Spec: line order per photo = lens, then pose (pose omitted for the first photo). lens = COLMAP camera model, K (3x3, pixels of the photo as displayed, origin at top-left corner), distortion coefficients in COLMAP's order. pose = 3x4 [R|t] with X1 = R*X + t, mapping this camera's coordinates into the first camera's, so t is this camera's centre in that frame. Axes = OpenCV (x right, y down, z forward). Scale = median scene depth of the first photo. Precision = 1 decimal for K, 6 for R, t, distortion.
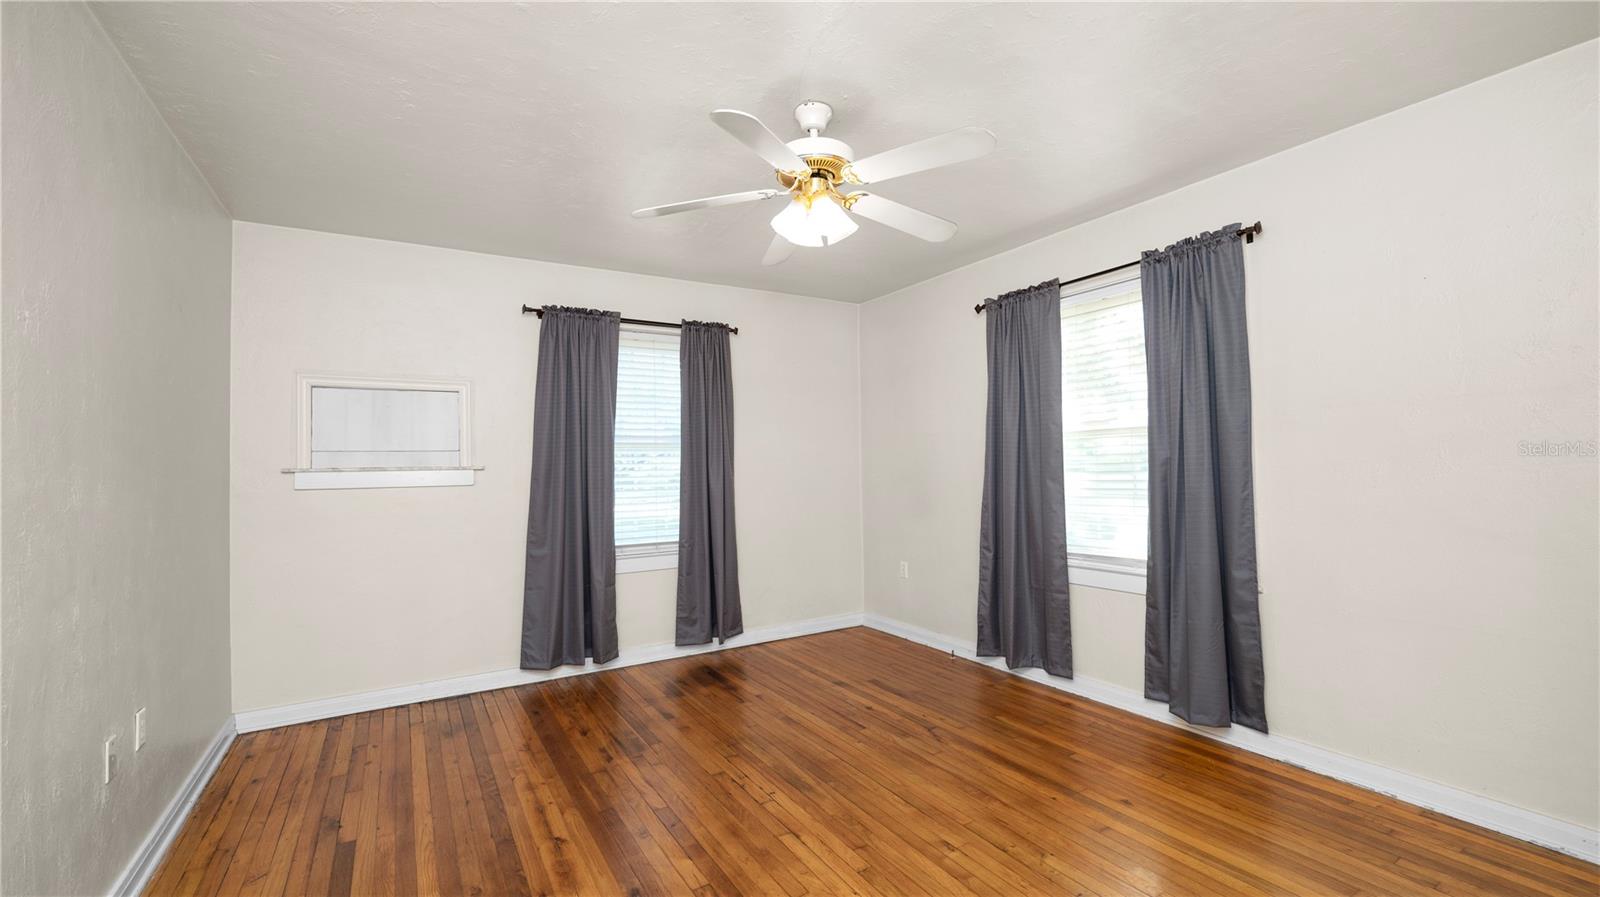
lens RADIAL K [[654.3, 0, 798.3], [0, 654.3, 451.3], [0, 0, 1]] dist [-0.009249, 0.000024]
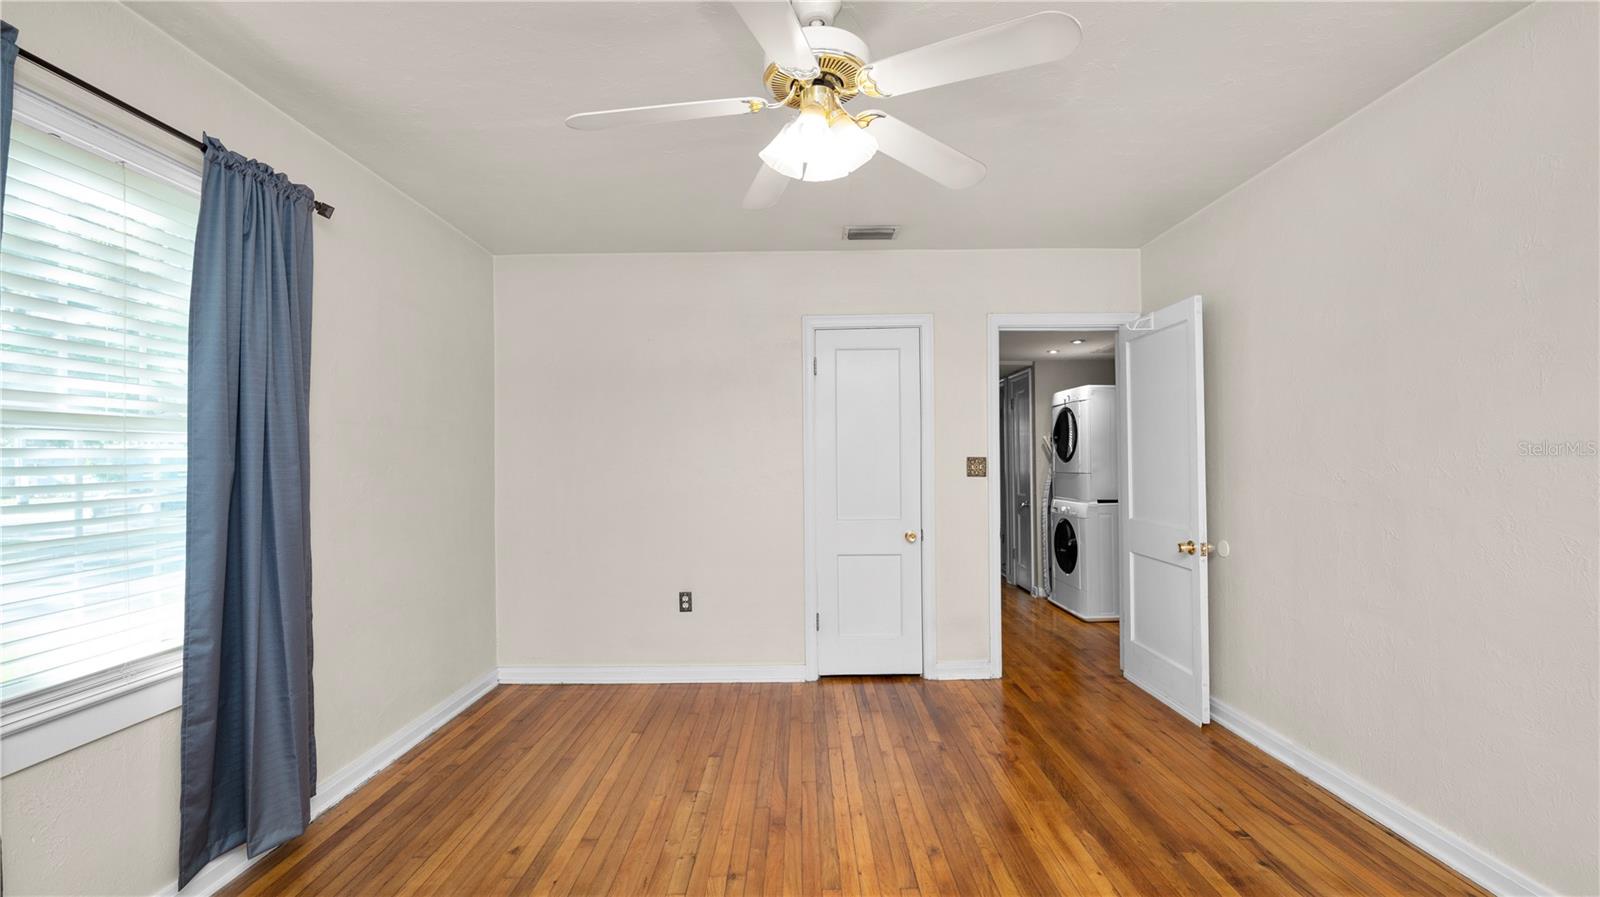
lens RADIAL K [[654.3, 0, 798.3], [0, 654.3, 451.3], [0, 0, 1]] dist [-0.009249, 0.000024]
pose [[-0.848368, 0.034334, 0.528293, -0.333824], [0.015692, 0.999087, -0.039732, 0.028995], [-0.529175, -0.025417, -0.848132, 1.617738]]
